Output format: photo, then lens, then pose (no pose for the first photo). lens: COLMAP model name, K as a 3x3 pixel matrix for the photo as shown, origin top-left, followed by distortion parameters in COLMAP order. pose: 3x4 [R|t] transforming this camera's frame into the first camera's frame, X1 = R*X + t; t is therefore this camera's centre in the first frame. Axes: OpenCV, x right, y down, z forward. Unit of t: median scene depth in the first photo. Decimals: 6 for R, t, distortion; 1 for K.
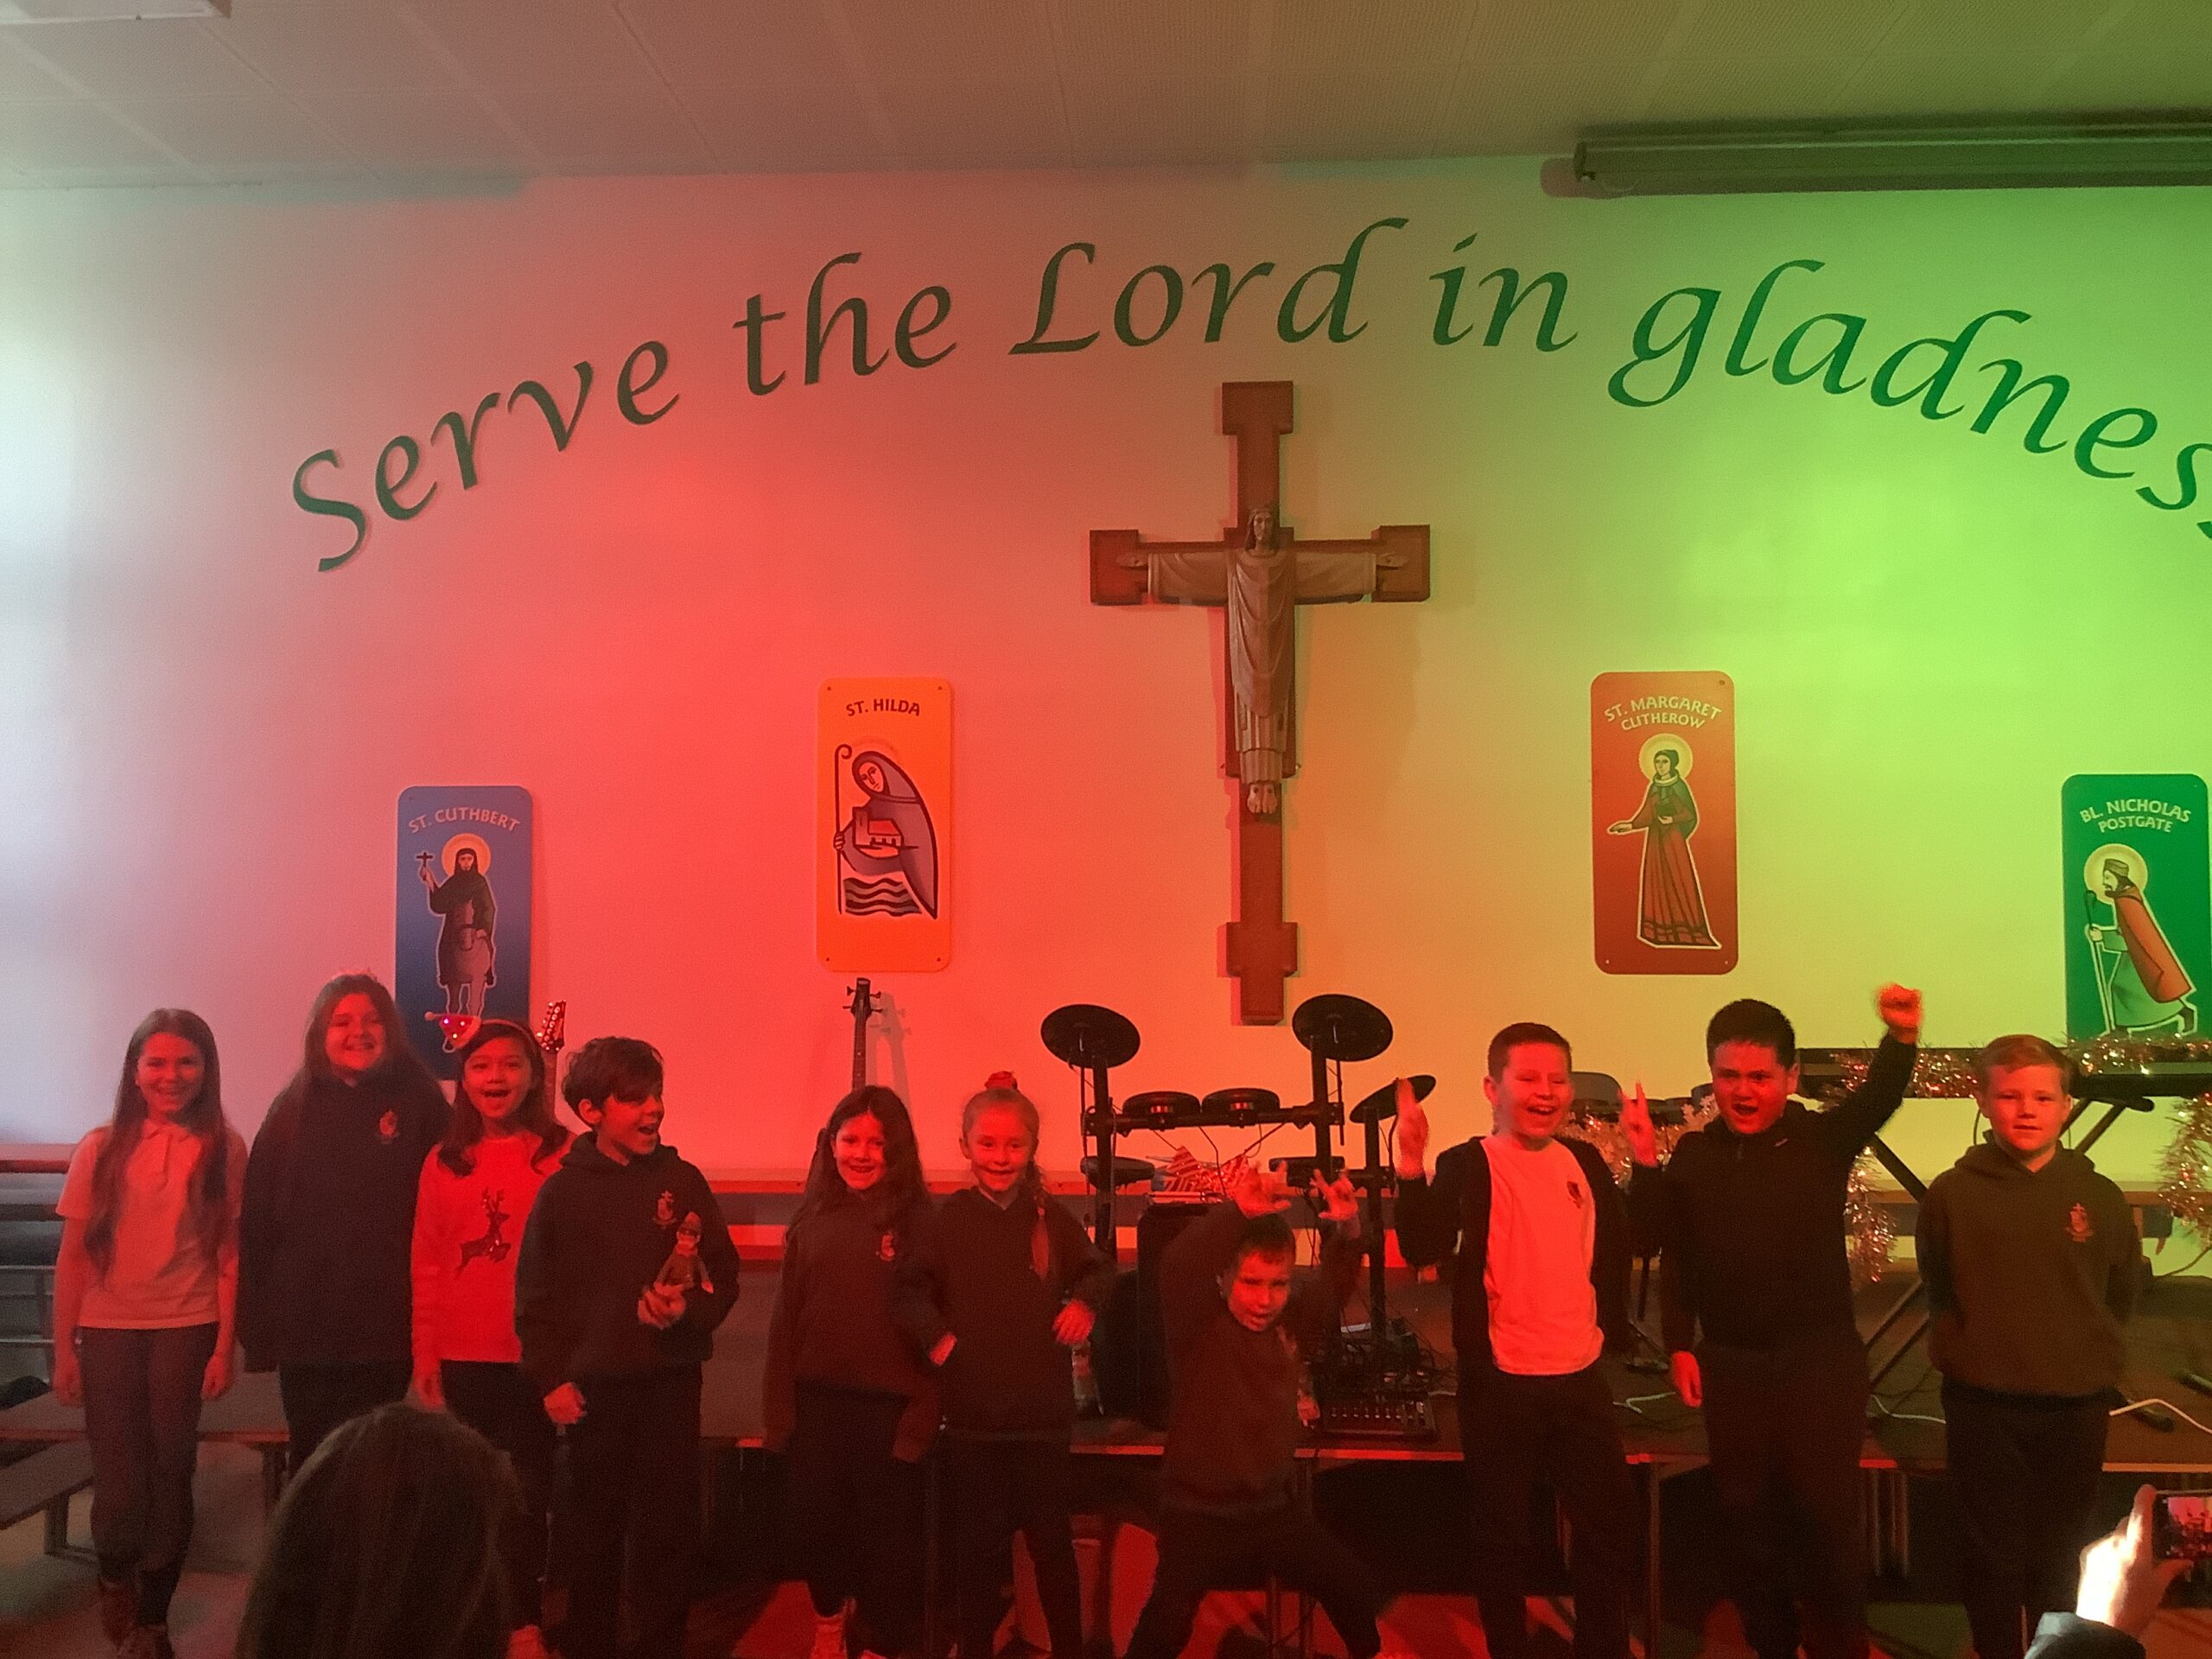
lens RADIAL K [[2000.4, 0, 1101.4], [0, 2000.4, 793.5], [0, 0, 1]] dist [0.053429, -0.056365]
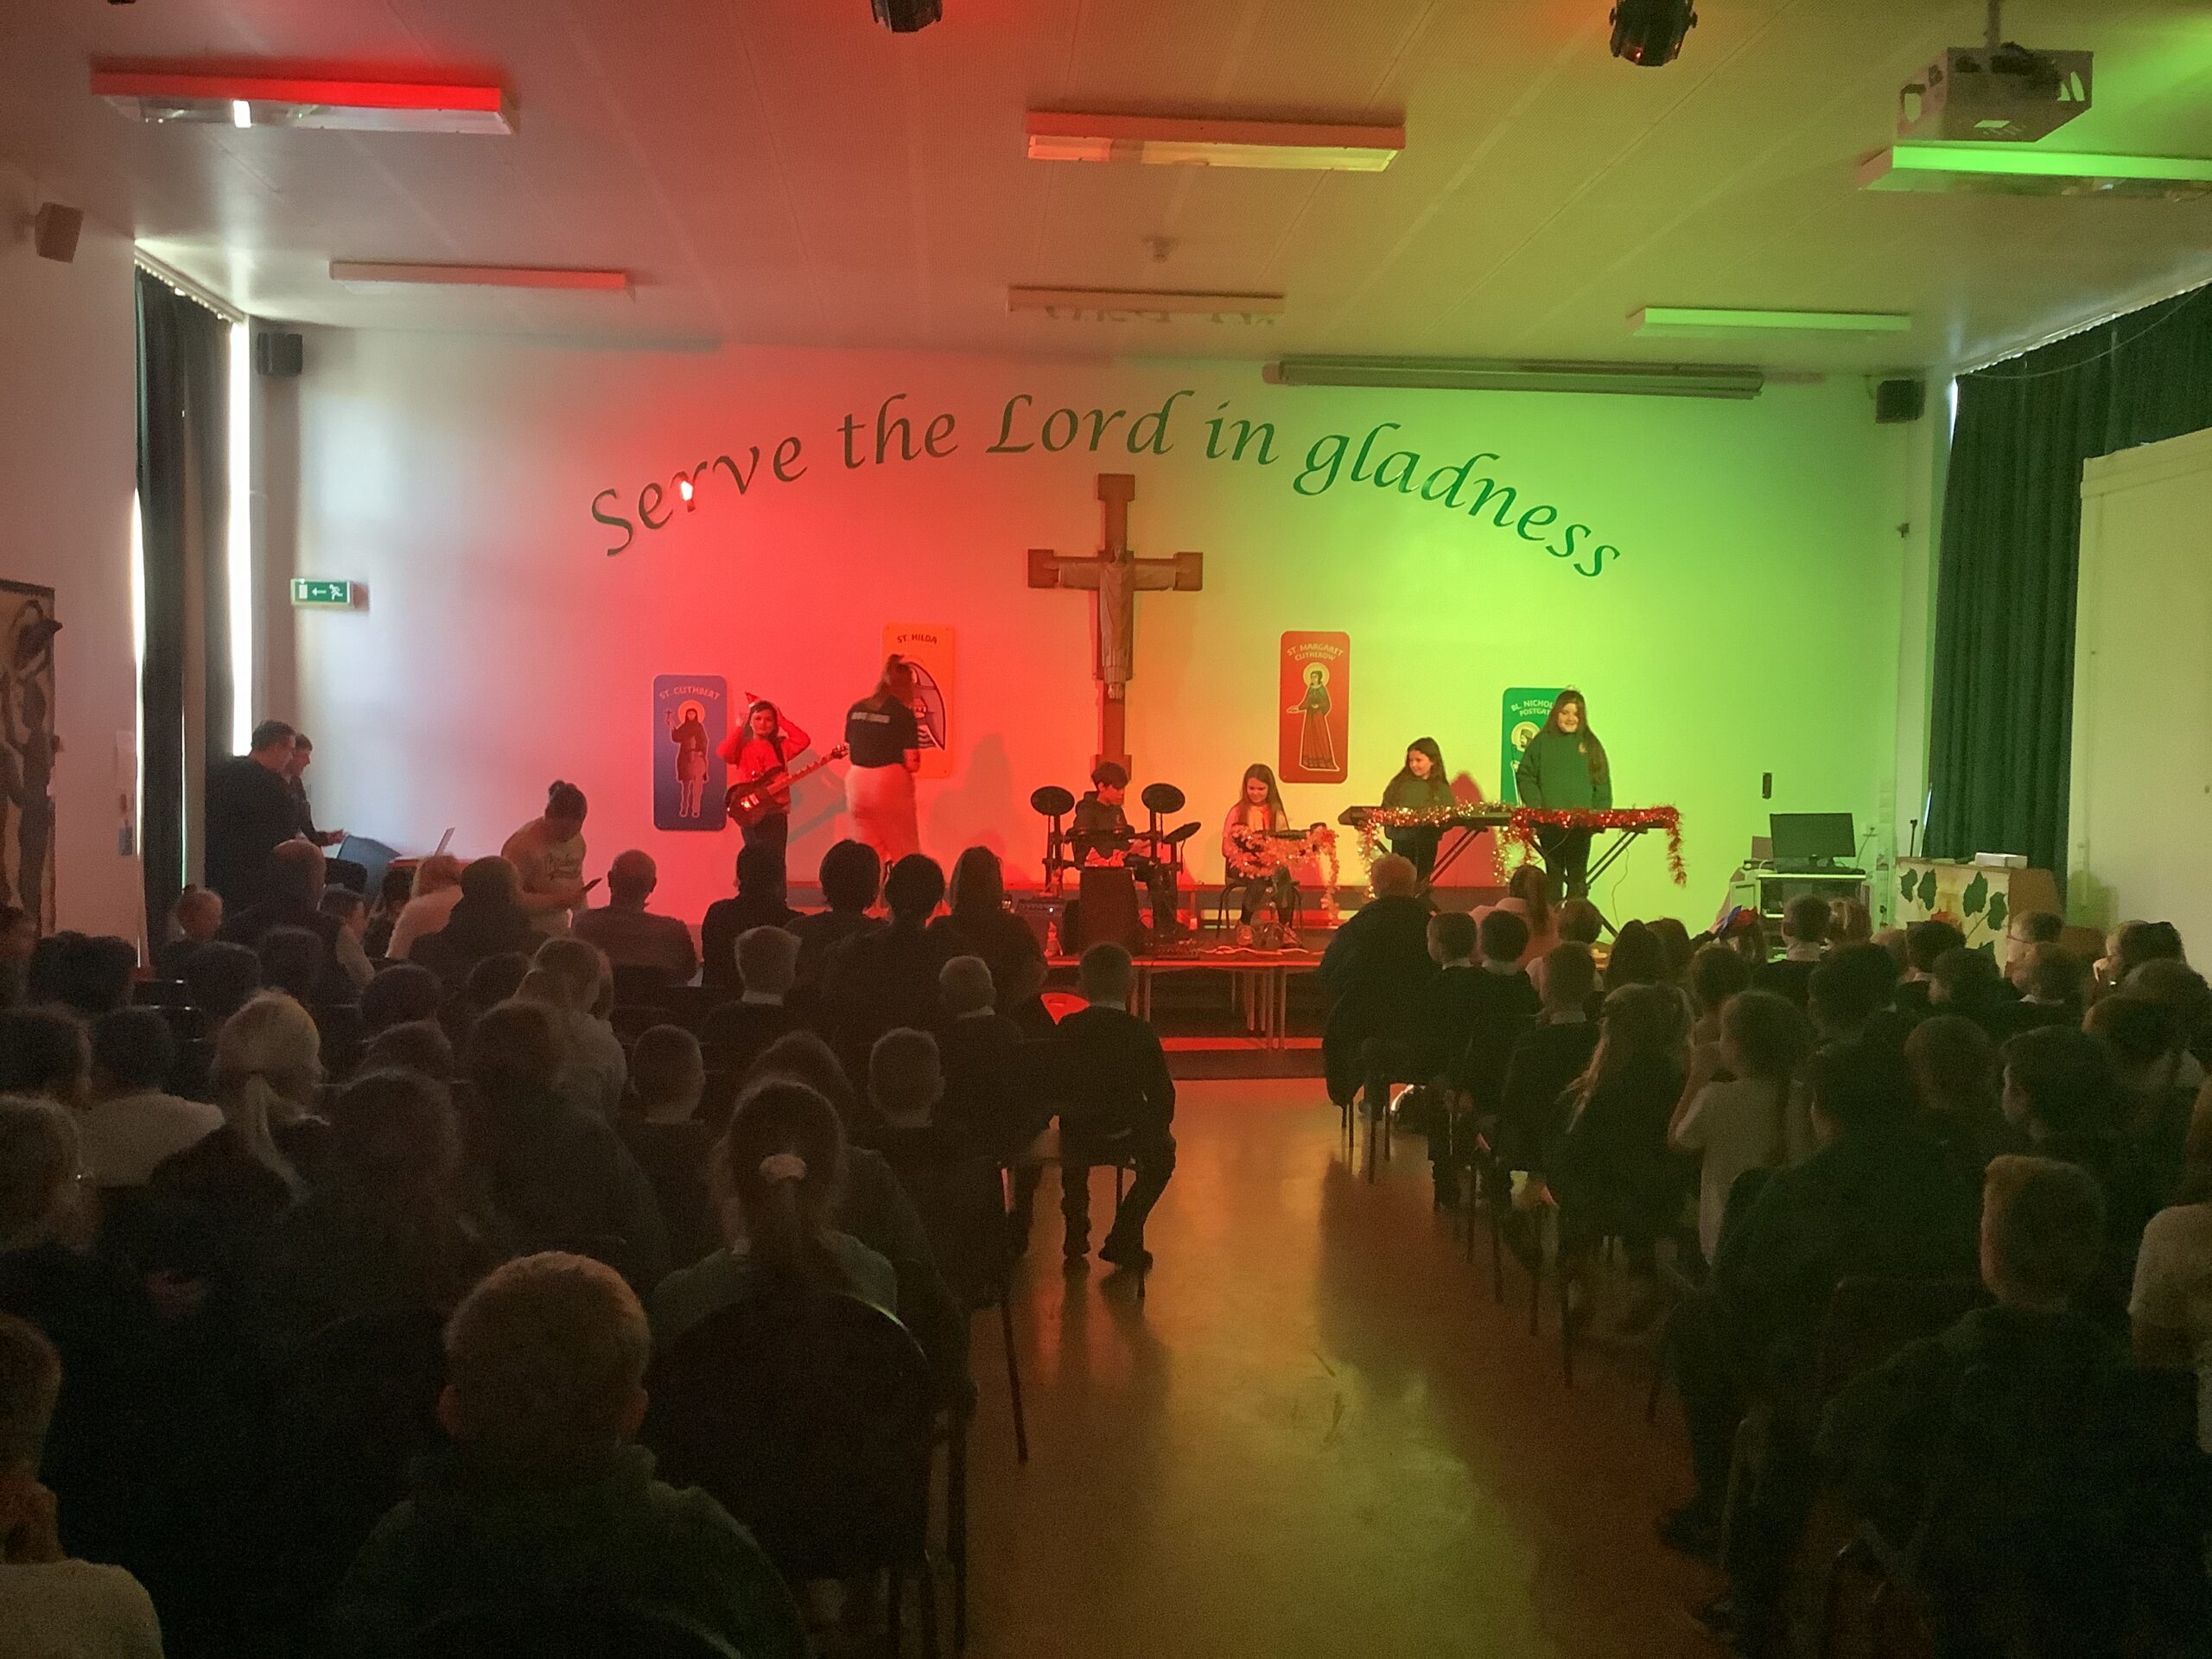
lens RADIAL K [[2000.4, 0, 1104.4], [0, 2000.4, 830.3], [0, 0, 1]] dist [0.053429, -0.056365]
pose [[0.989547, 0.011056, 0.143789, -0.205909], [-0.021889, 0.997020, 0.073979, -0.006268], [-0.142543, -0.076353, 0.986839, -0.921859]]
